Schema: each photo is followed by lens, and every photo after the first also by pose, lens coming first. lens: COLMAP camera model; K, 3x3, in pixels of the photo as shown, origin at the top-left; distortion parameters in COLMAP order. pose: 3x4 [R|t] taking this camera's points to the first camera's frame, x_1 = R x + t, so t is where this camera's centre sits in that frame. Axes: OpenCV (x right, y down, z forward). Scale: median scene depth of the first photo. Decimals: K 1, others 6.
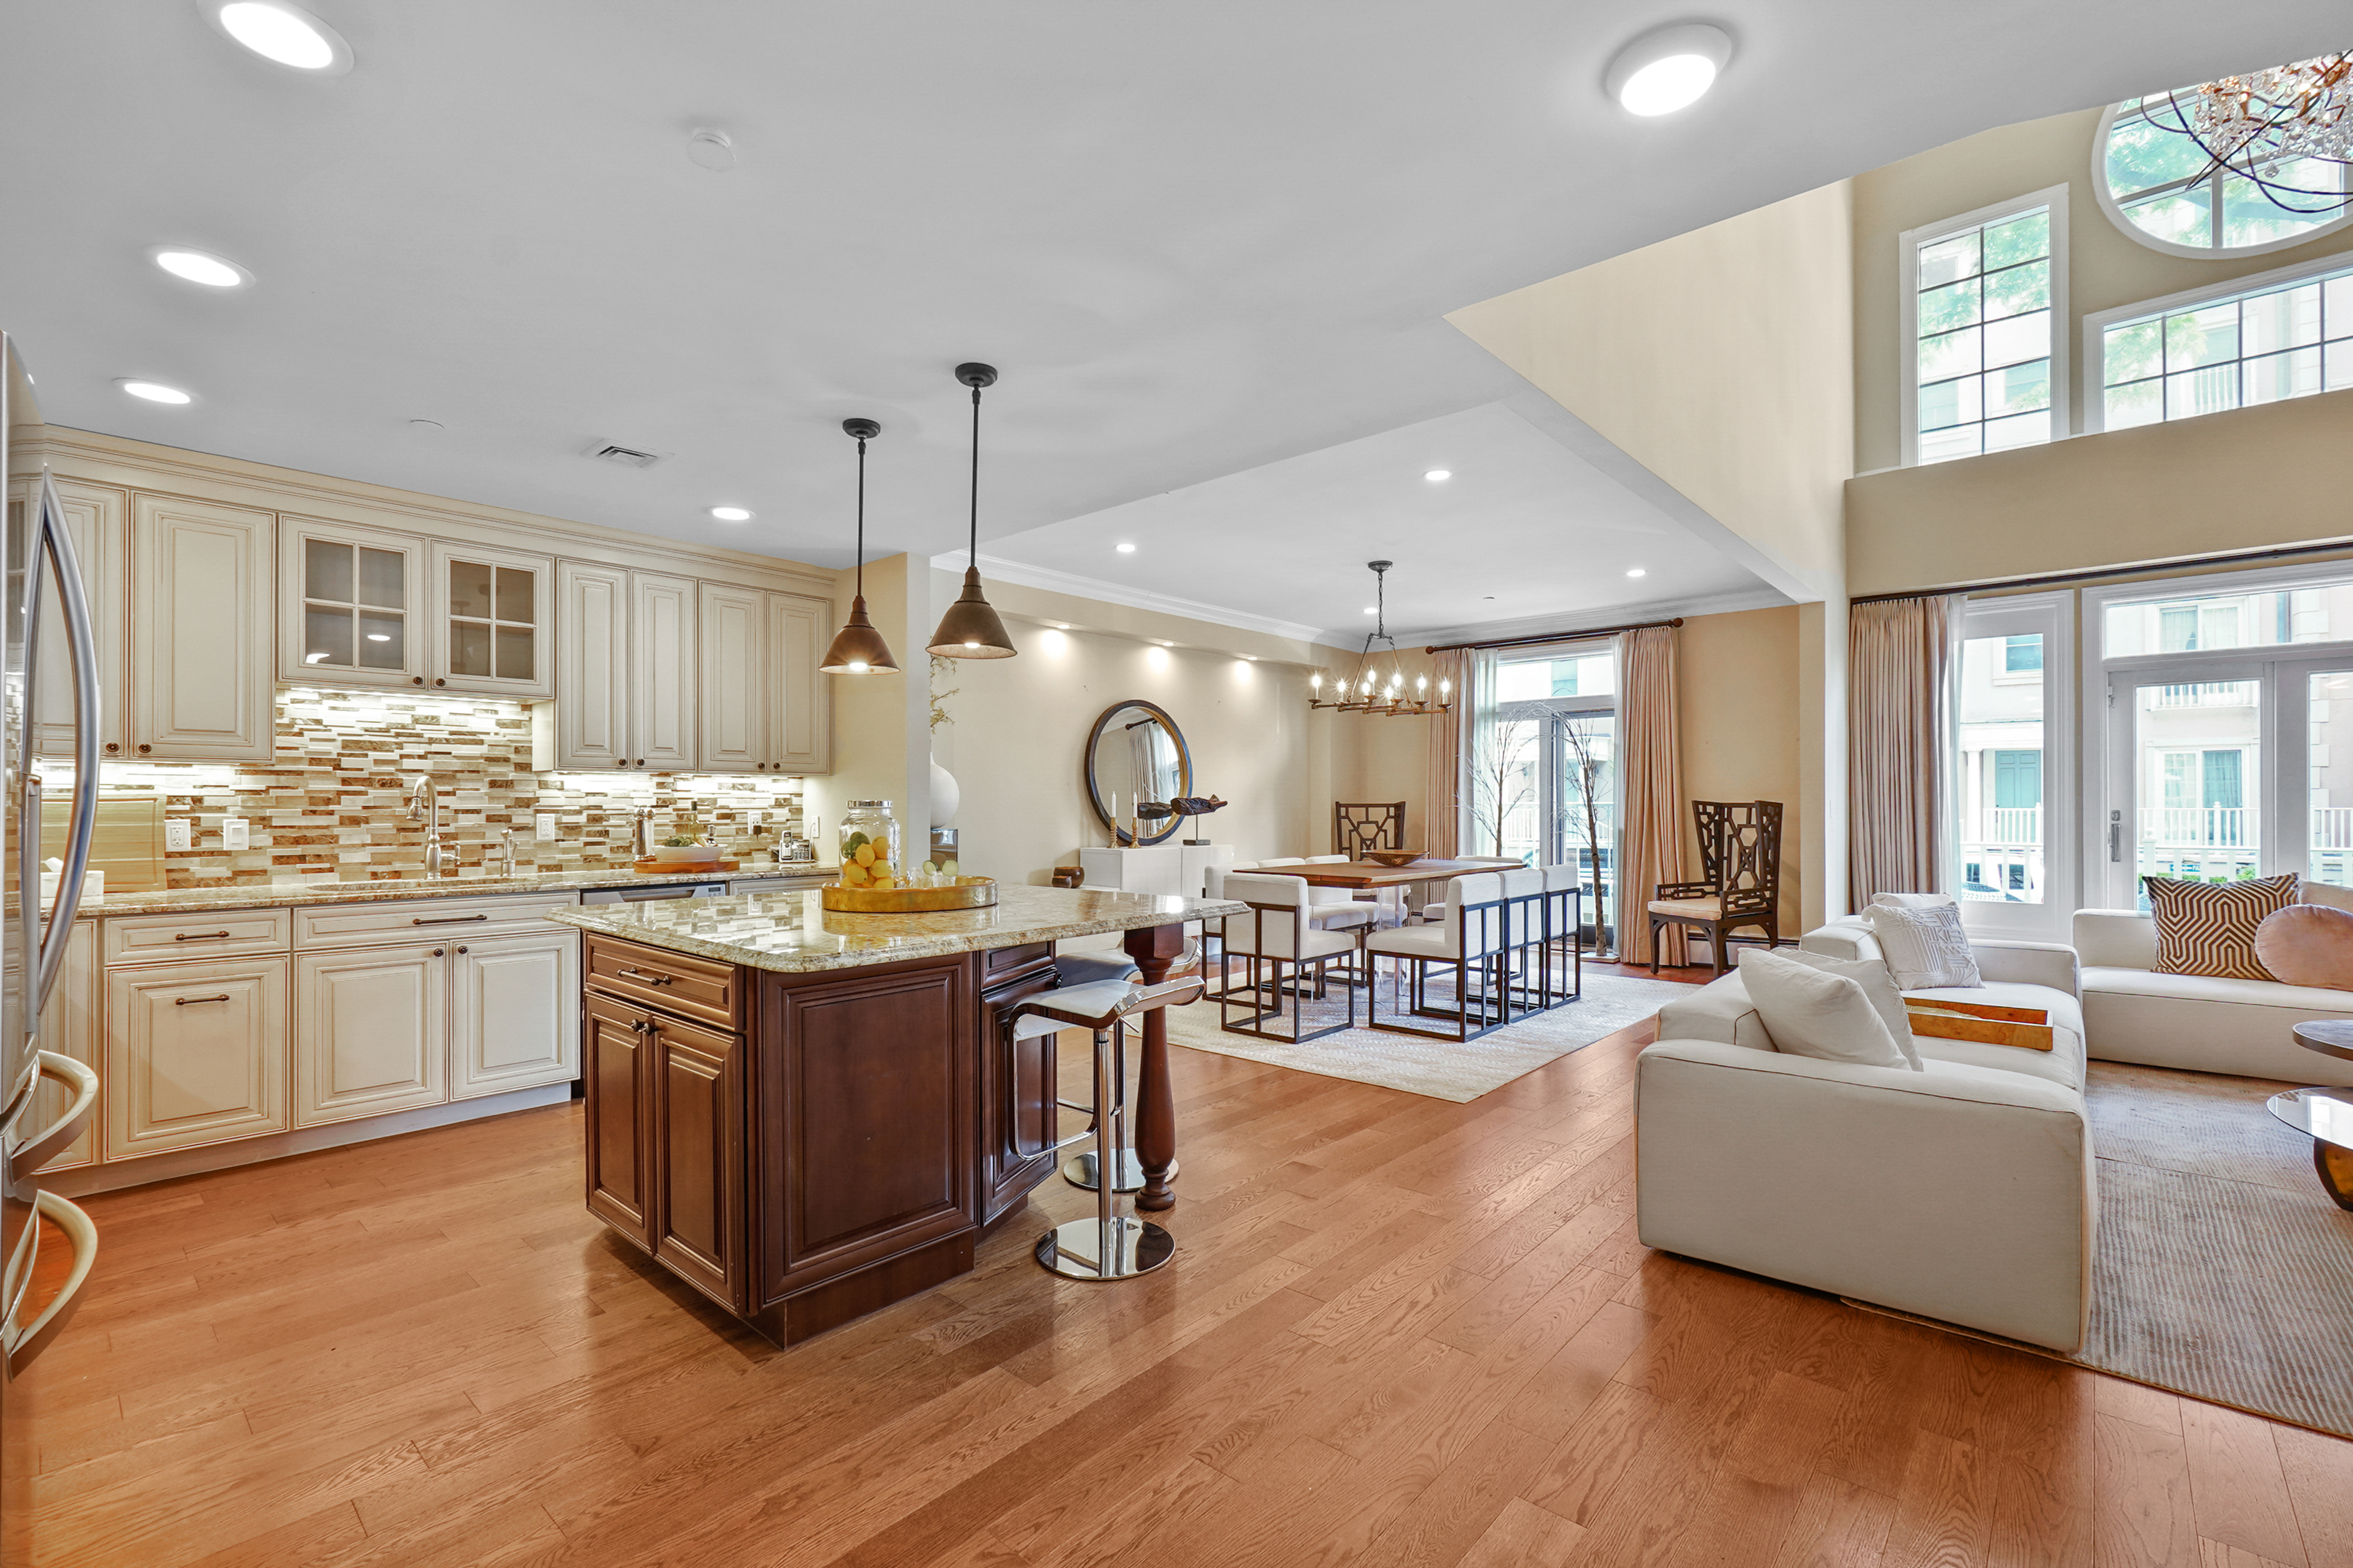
lens RADIAL K [[1032.9, 0, 1186.9], [0, 1032.9, 805.6], [0, 0, 1]] dist [-0.012557, 0.005631]
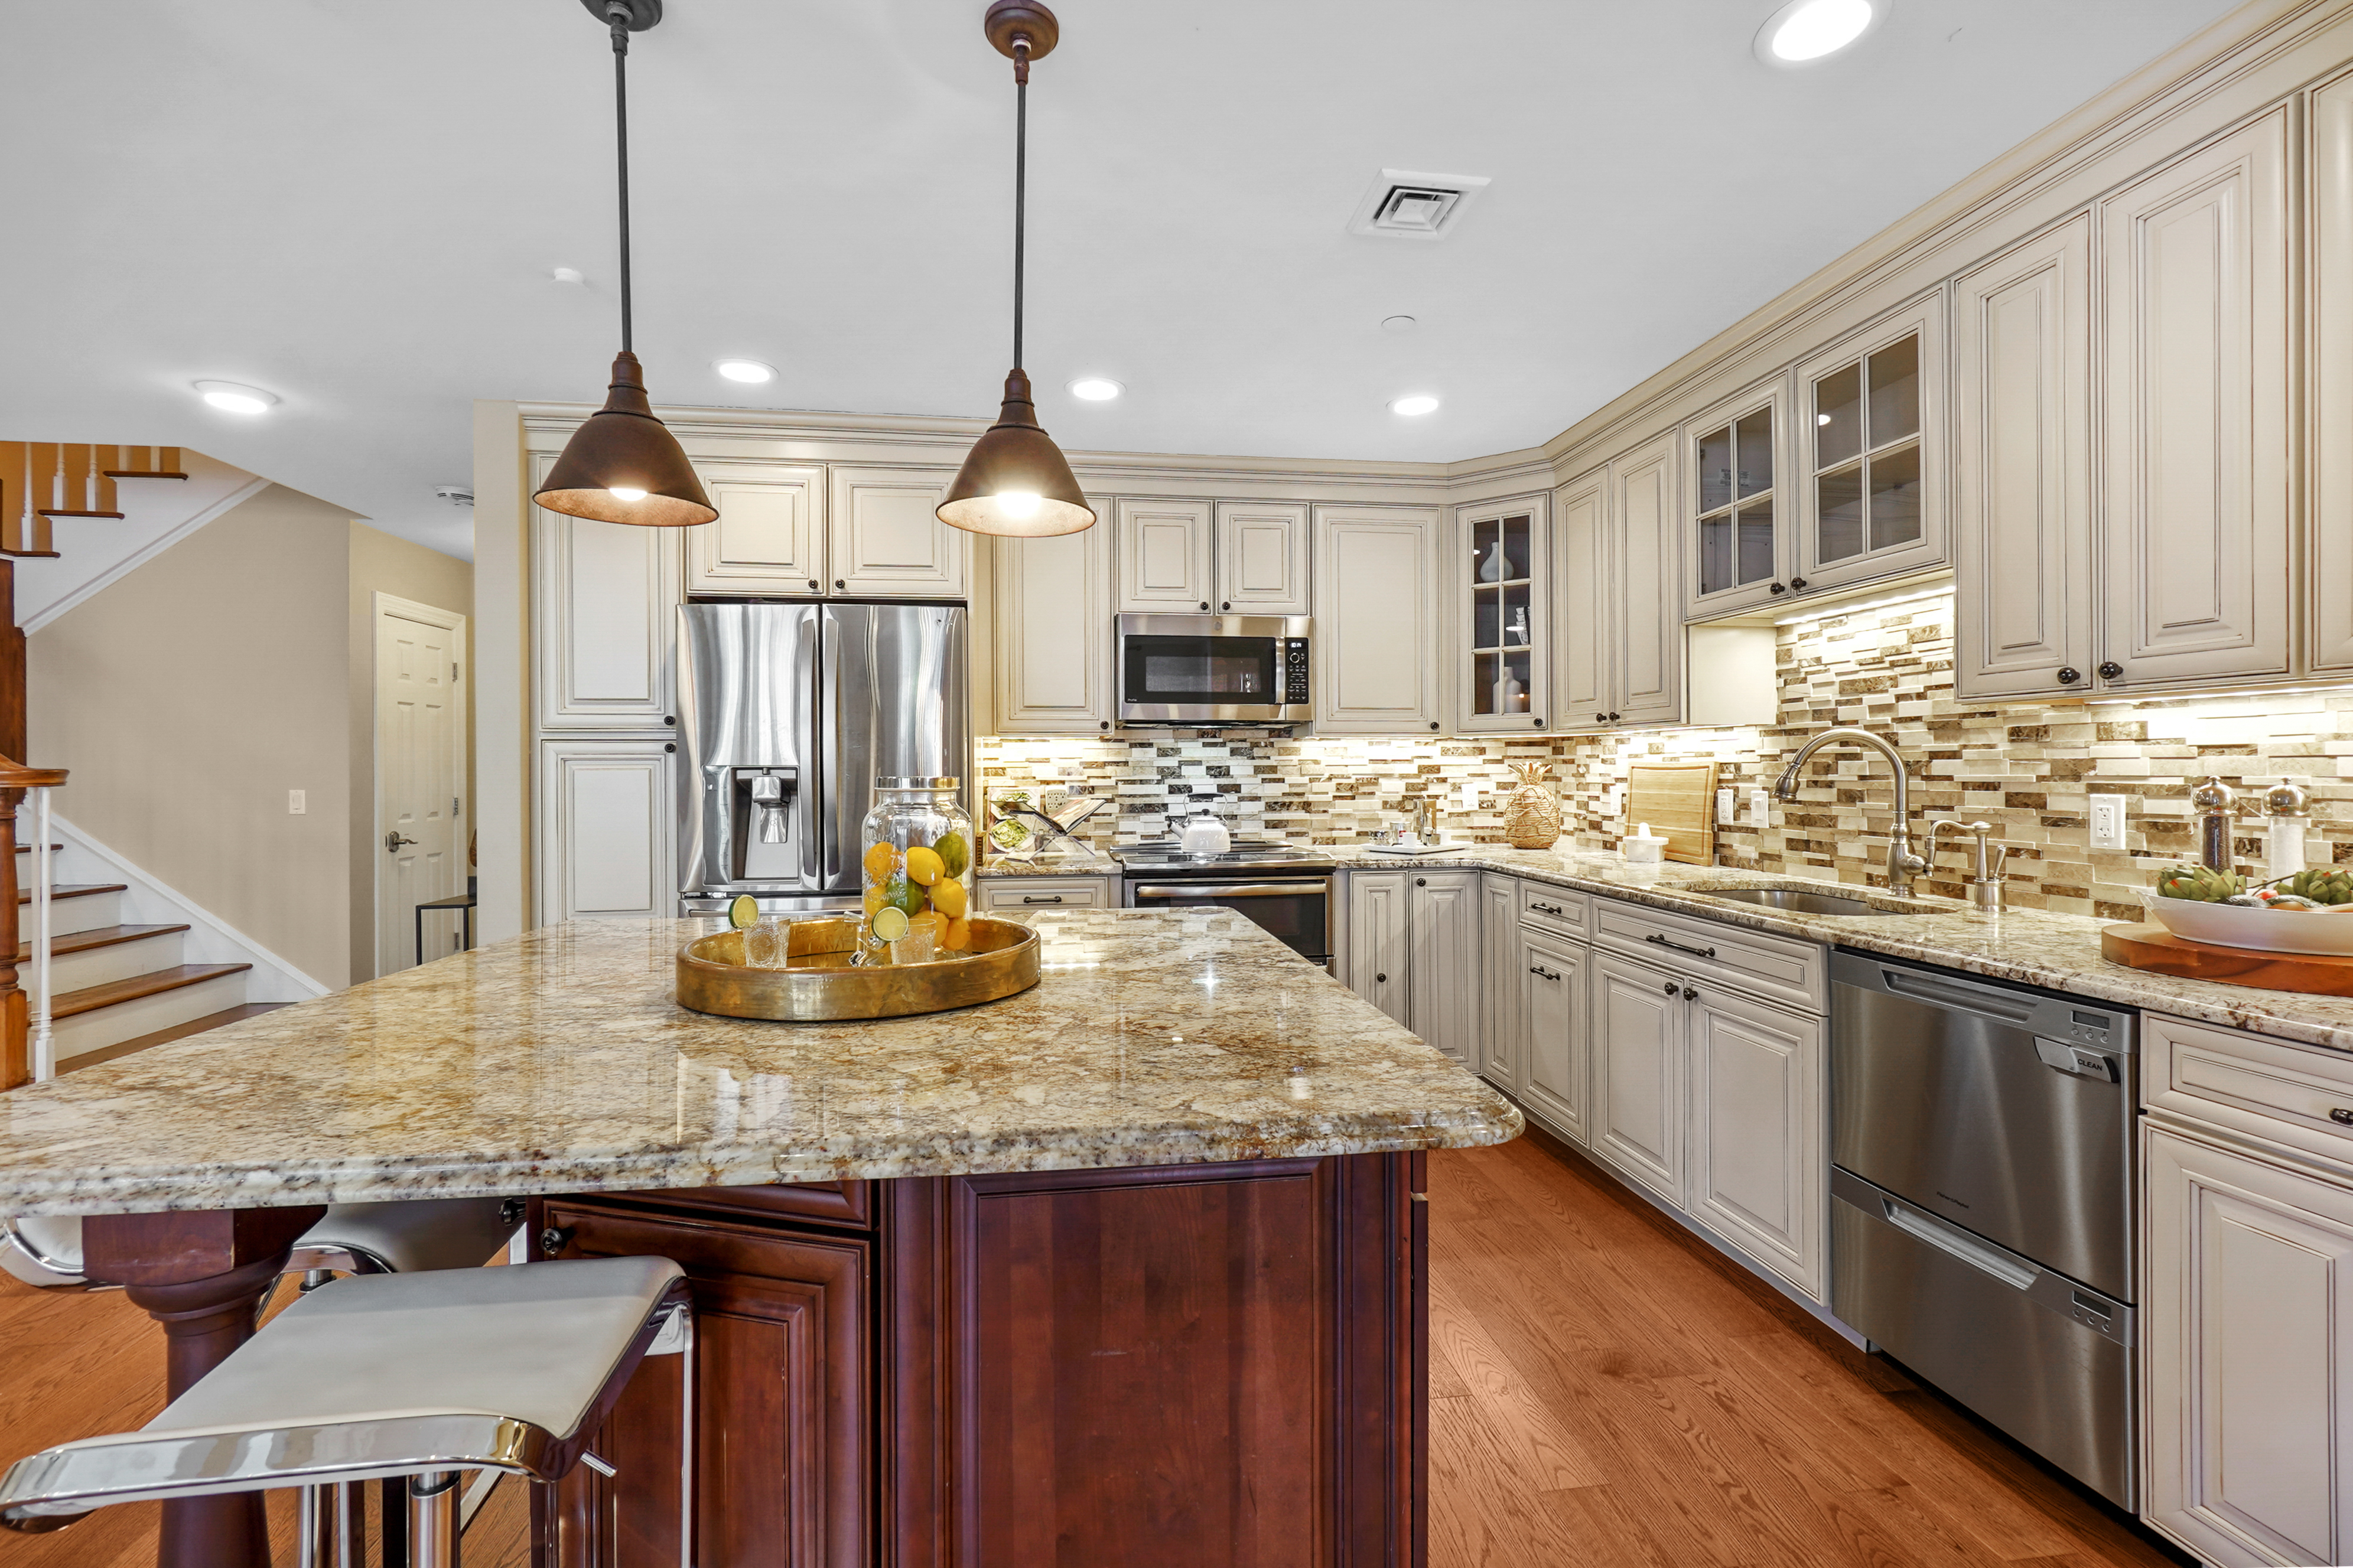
lens RADIAL K [[1029.4, 0, 1177.1], [0, 1029.4, 772.2], [0, 0, 1]] dist [-0.000361, 0.000368]
pose [[-0.652368, 0.005544, -0.757882, 0.010369], [0.004901, 0.999983, 0.003097, -0.005242], [0.757886, -0.001694, -0.652385, 0.948053]]
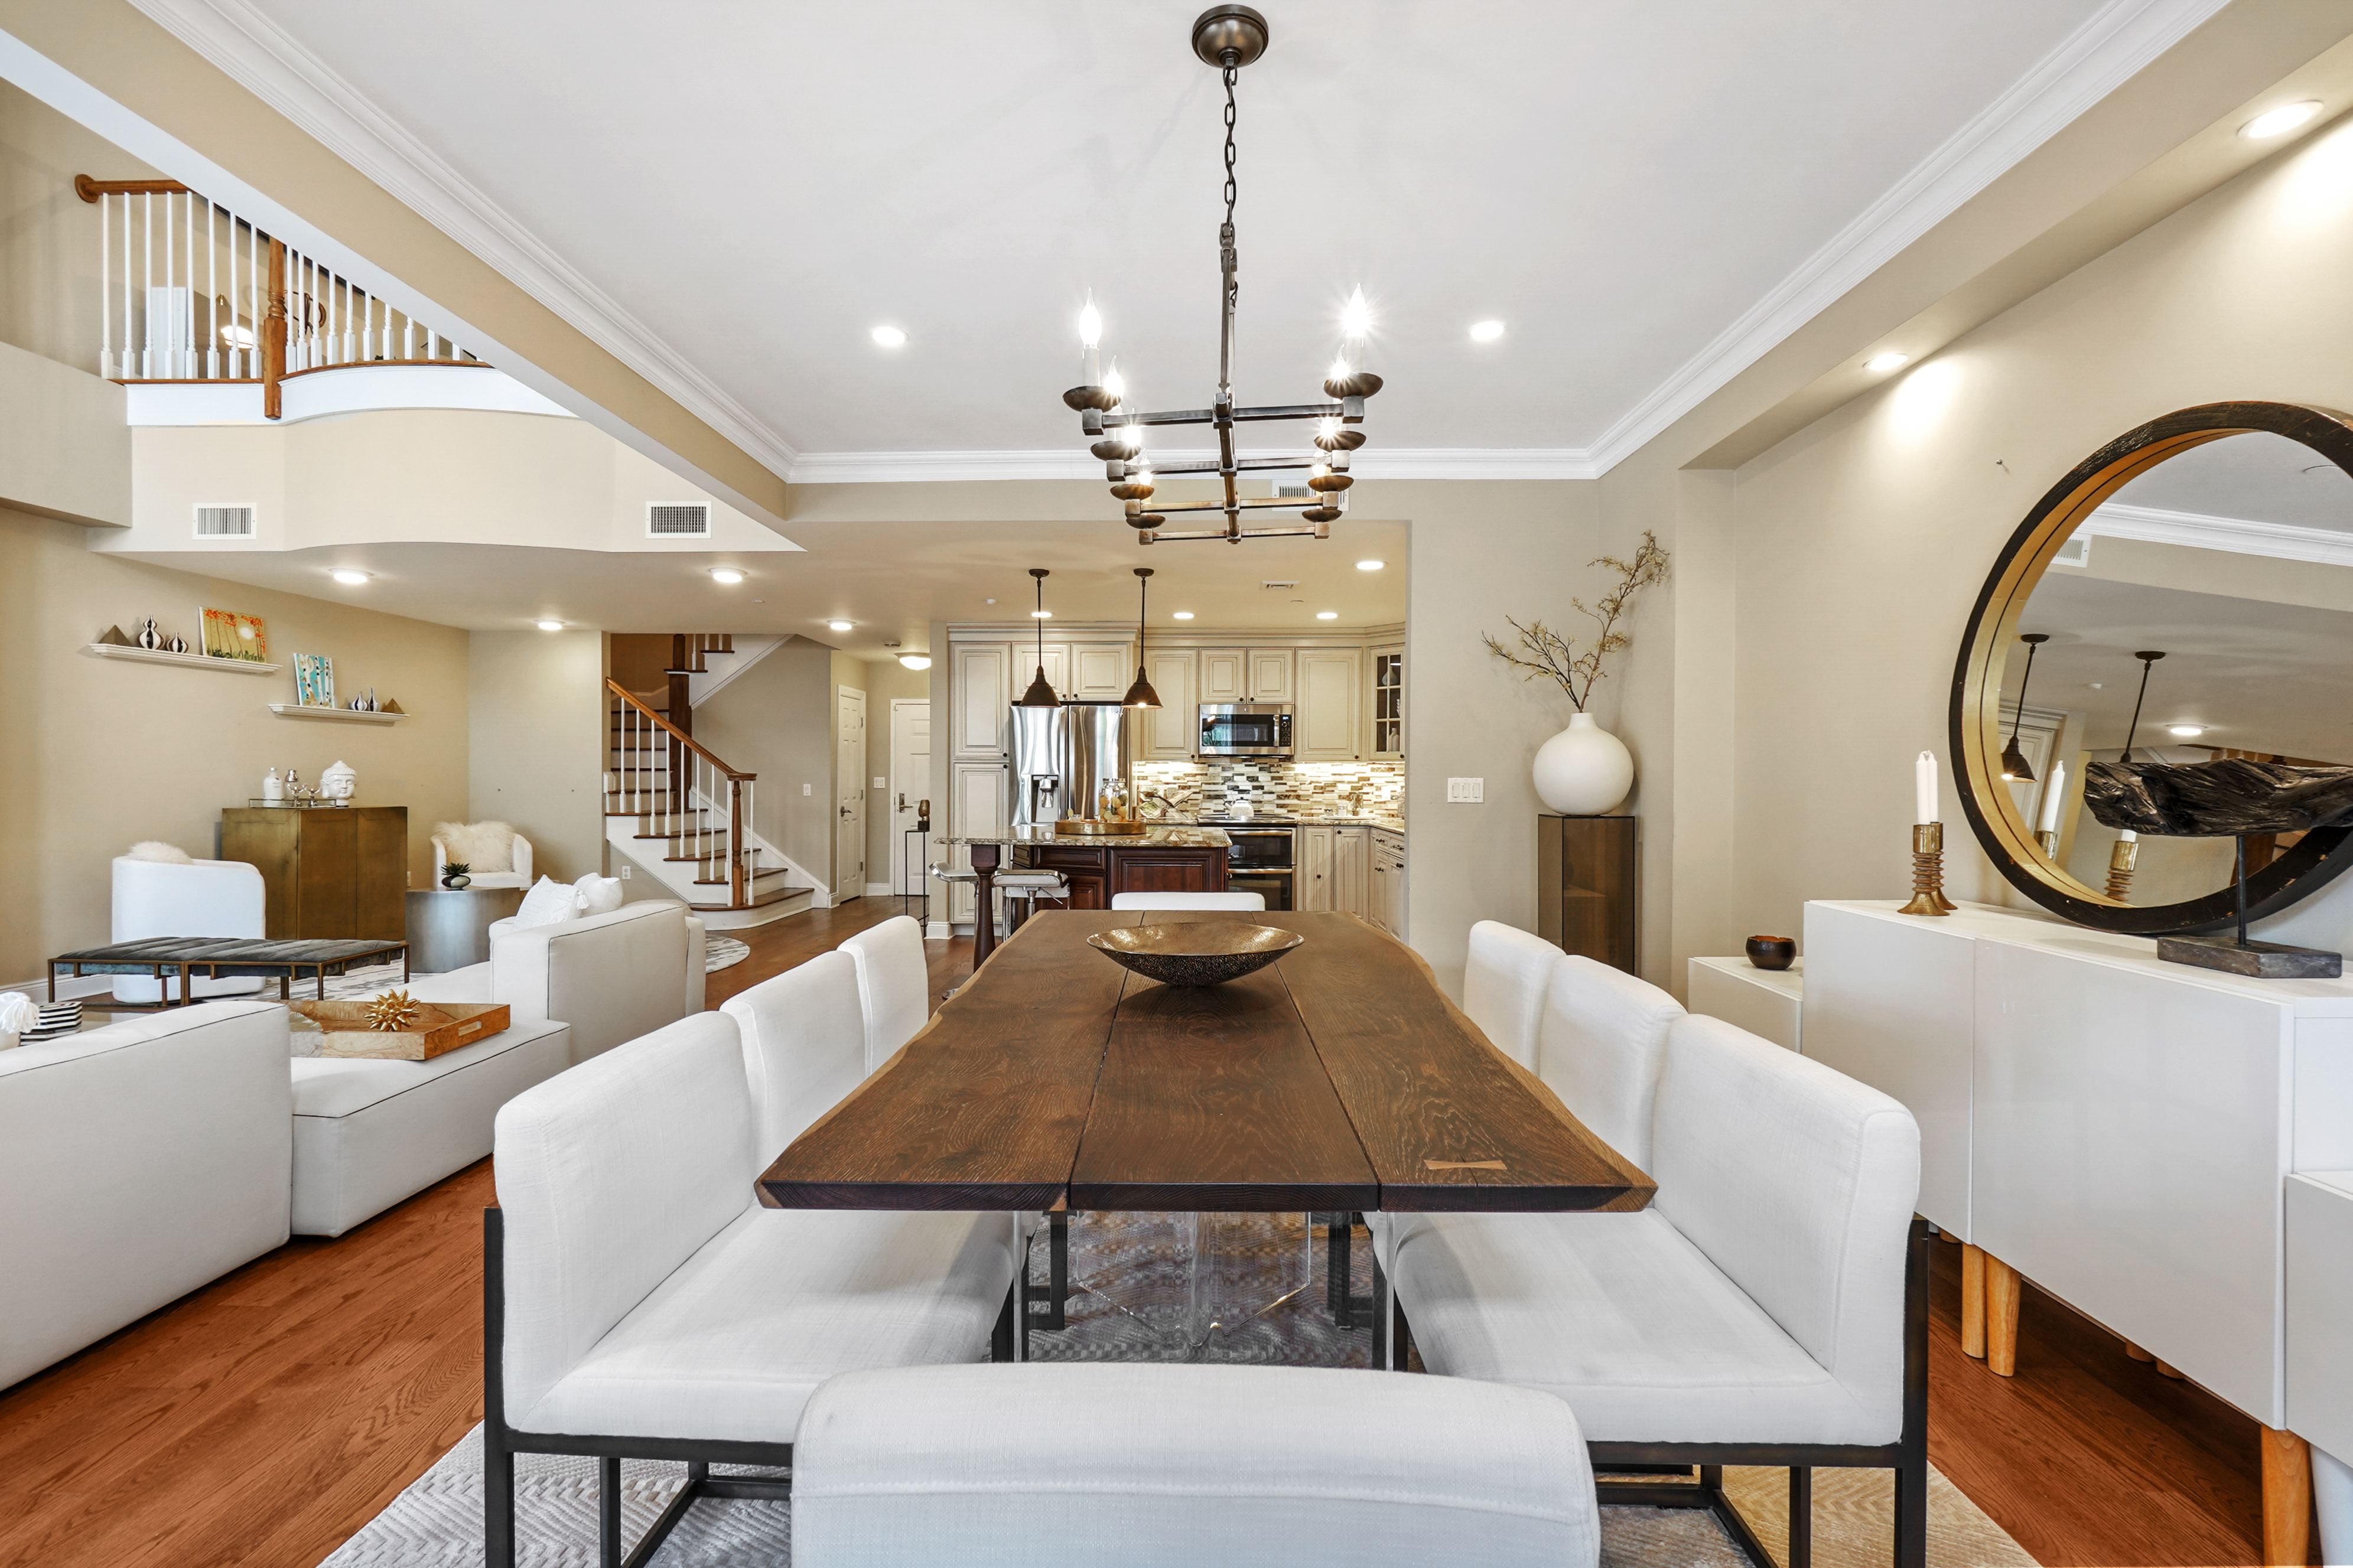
lens RADIAL K [[1034.8, 0, 1176.5], [0, 1034.8, 784.0], [0, 0, 1]] dist [0.001355, -0.000012]
pose [[-0.764984, 0.001015, -0.644049, 0.556036], [-0.003502, 0.999977, 0.005735, -0.003933], [0.644040, 0.006642, -0.764963, 1.666300]]
